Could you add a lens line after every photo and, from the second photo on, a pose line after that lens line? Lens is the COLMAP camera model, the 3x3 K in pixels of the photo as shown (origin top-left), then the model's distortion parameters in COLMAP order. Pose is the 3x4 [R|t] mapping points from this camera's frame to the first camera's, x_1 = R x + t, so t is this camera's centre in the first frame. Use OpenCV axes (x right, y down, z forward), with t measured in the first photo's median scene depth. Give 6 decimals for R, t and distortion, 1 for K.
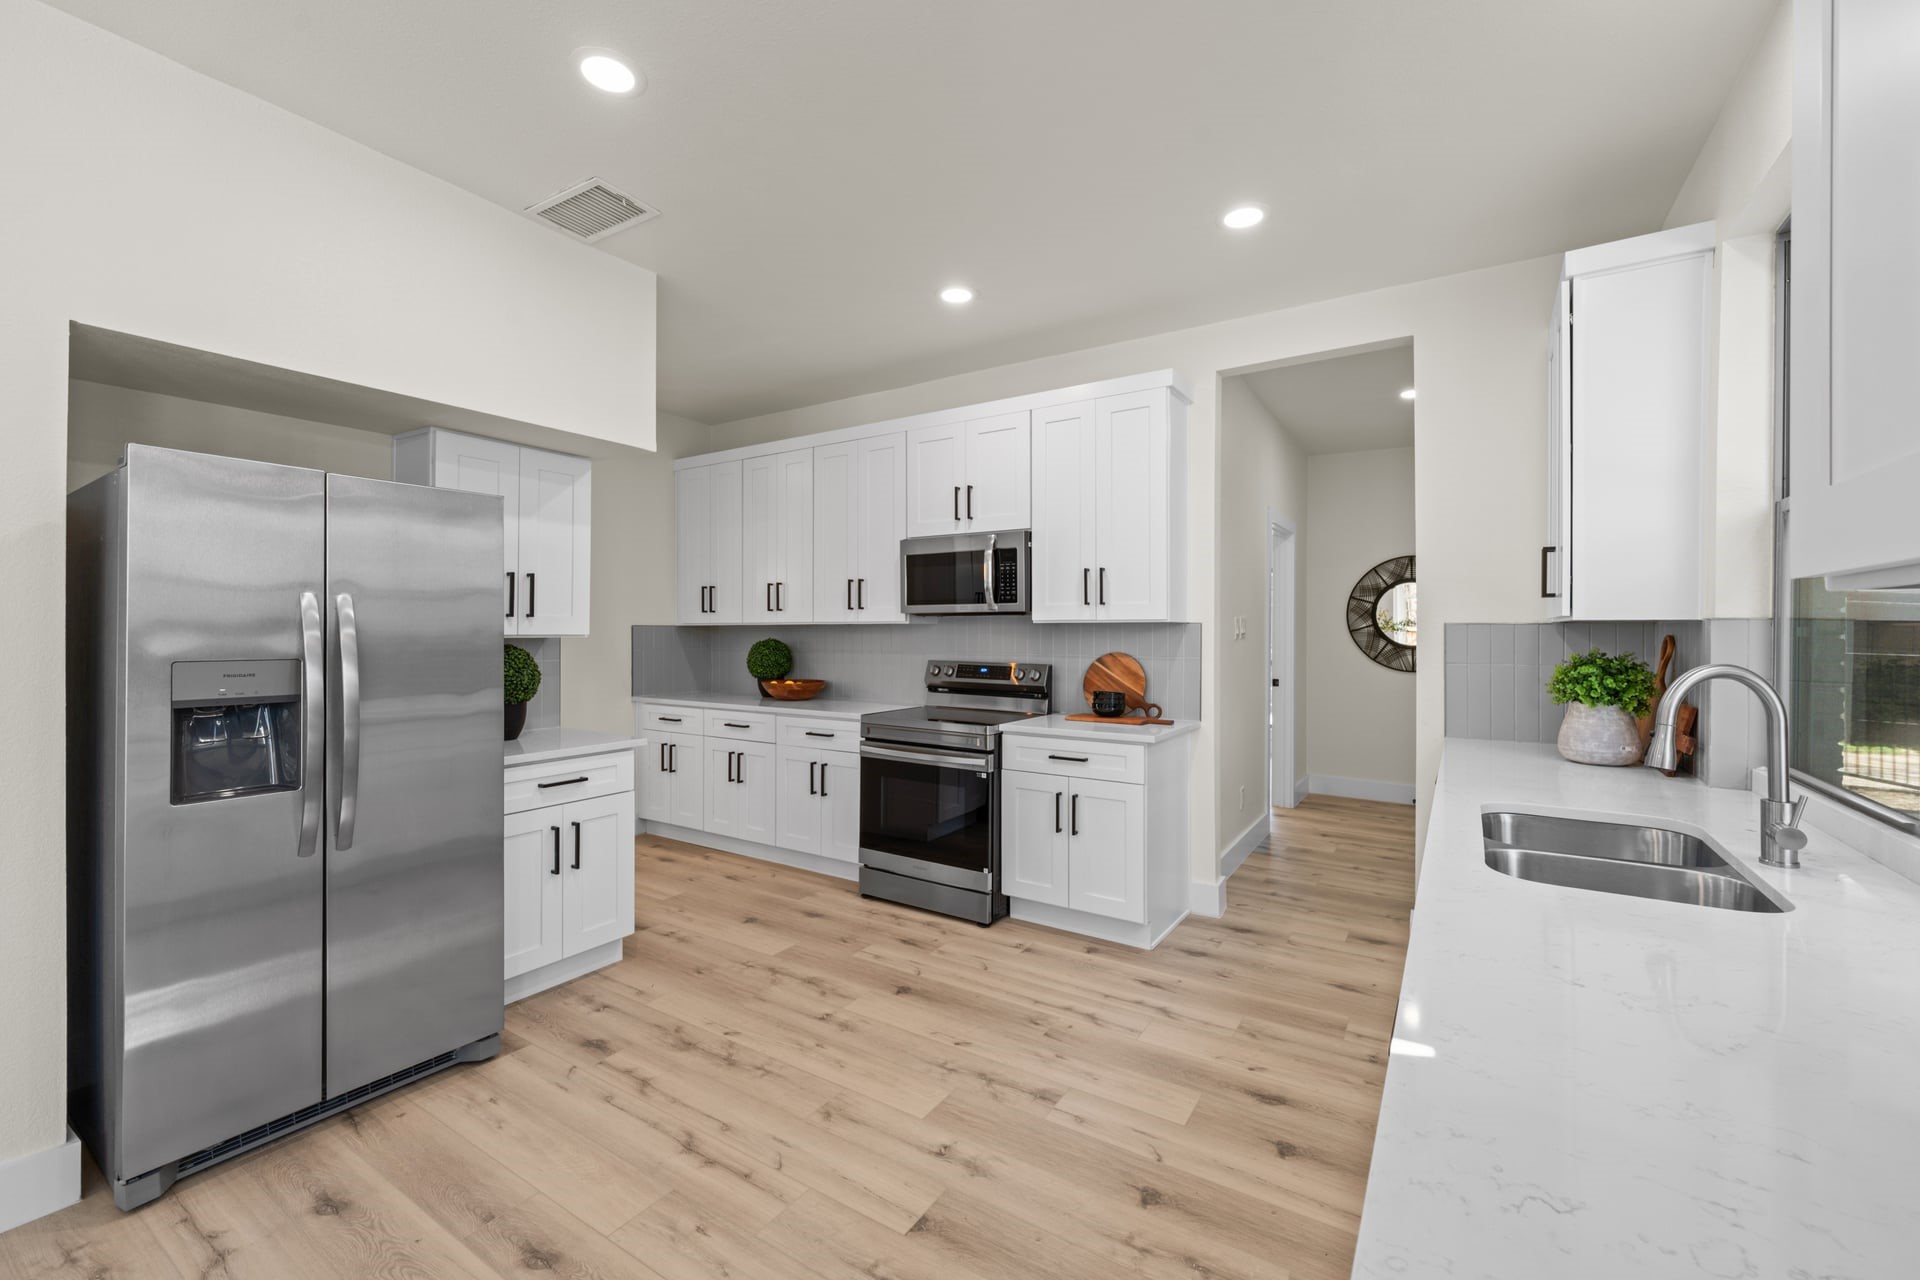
lens RADIAL K [[778.1, 0, 946.5], [0, 778.1, 638.3], [0, 0, 1]] dist [0.002185, -0.001191]
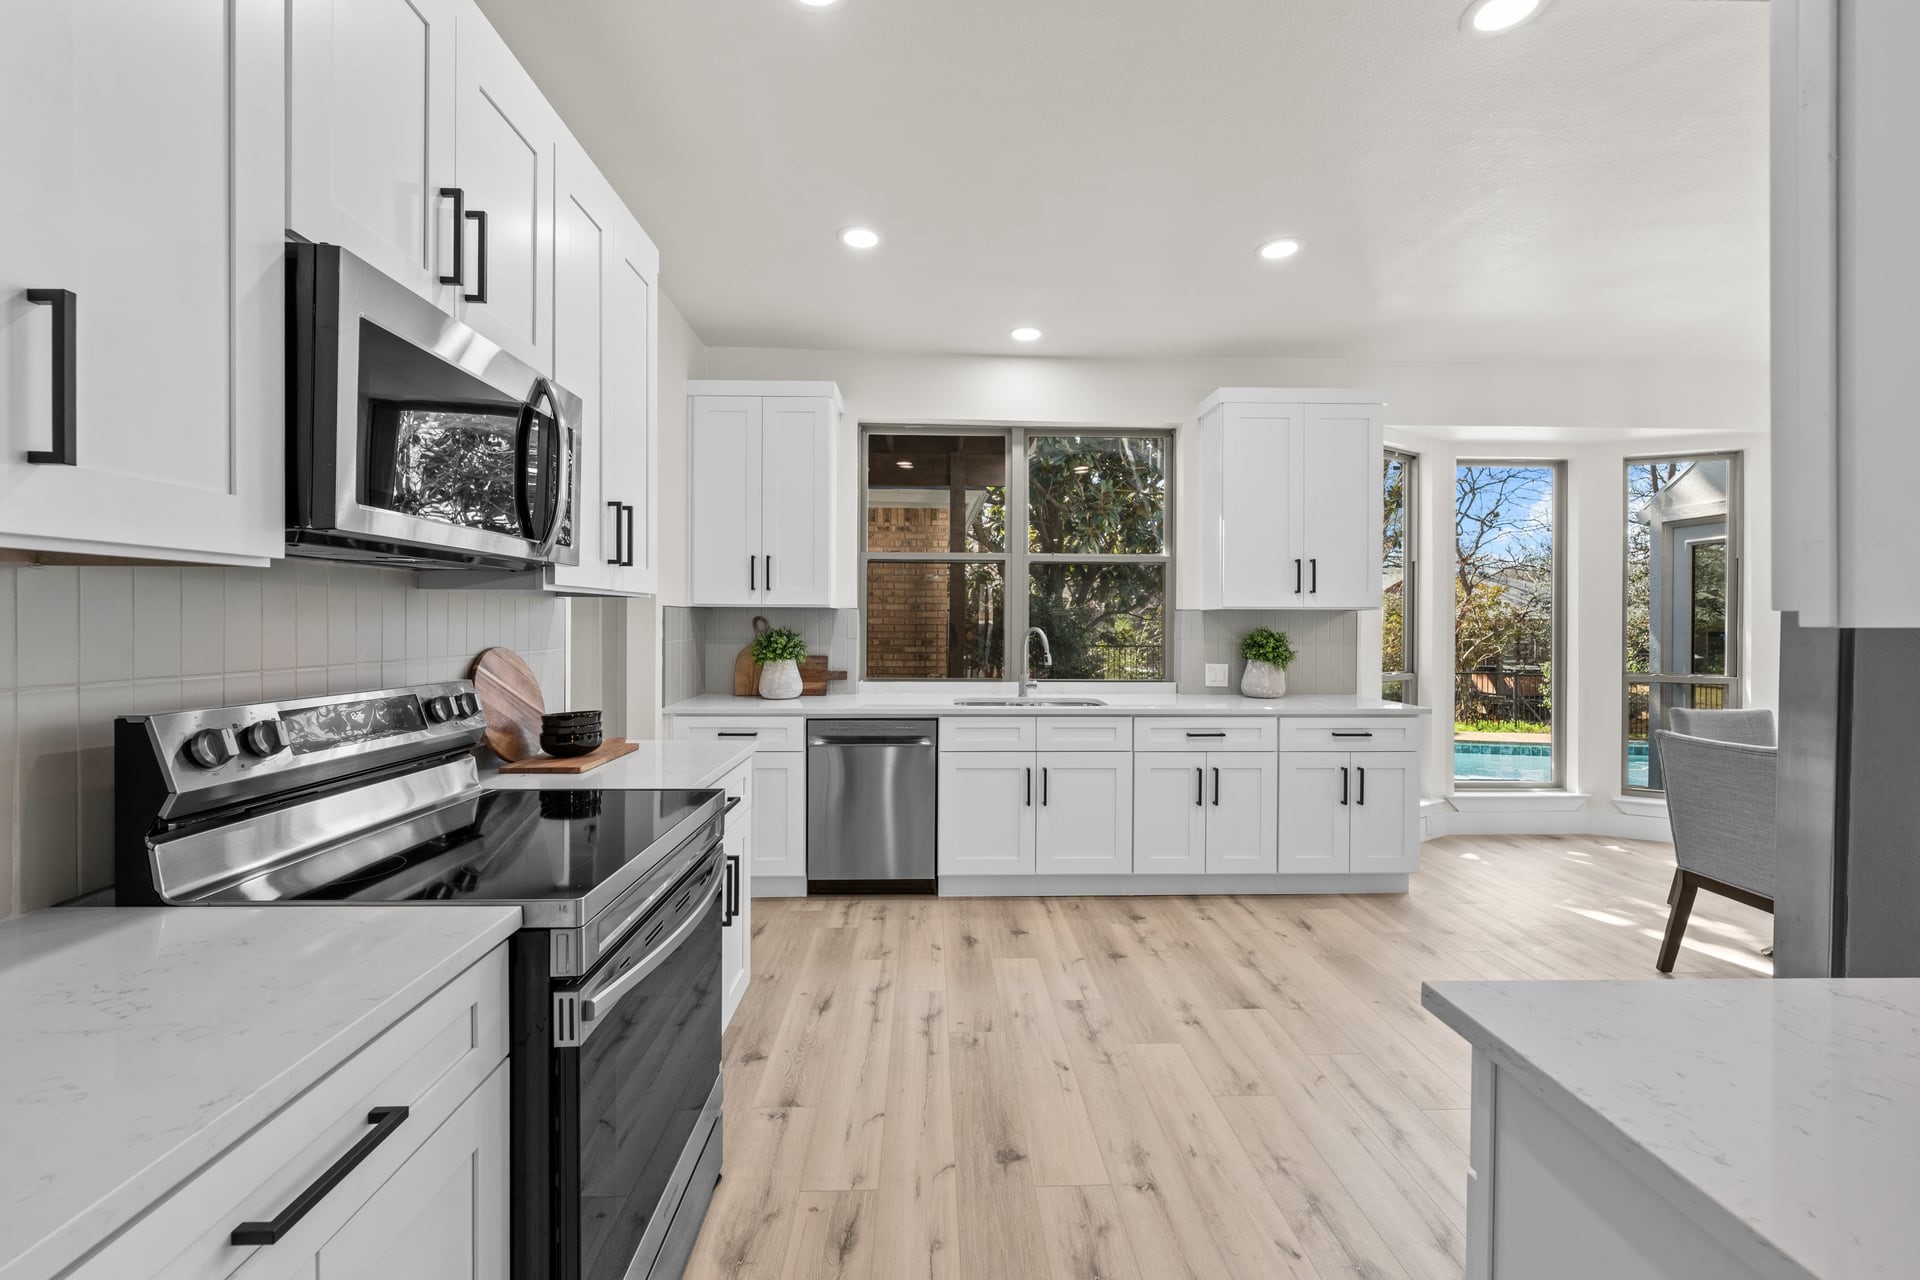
lens RADIAL K [[778.1, 0, 967.0], [0, 778.1, 627.8], [0, 0, 1]] dist [0.002185, -0.001191]
pose [[-0.585122, -0.013083, 0.810840, -0.637103], [0.001661, 0.999848, 0.017332, -0.004932], [-0.810943, 0.011488, -0.585012, 1.598514]]
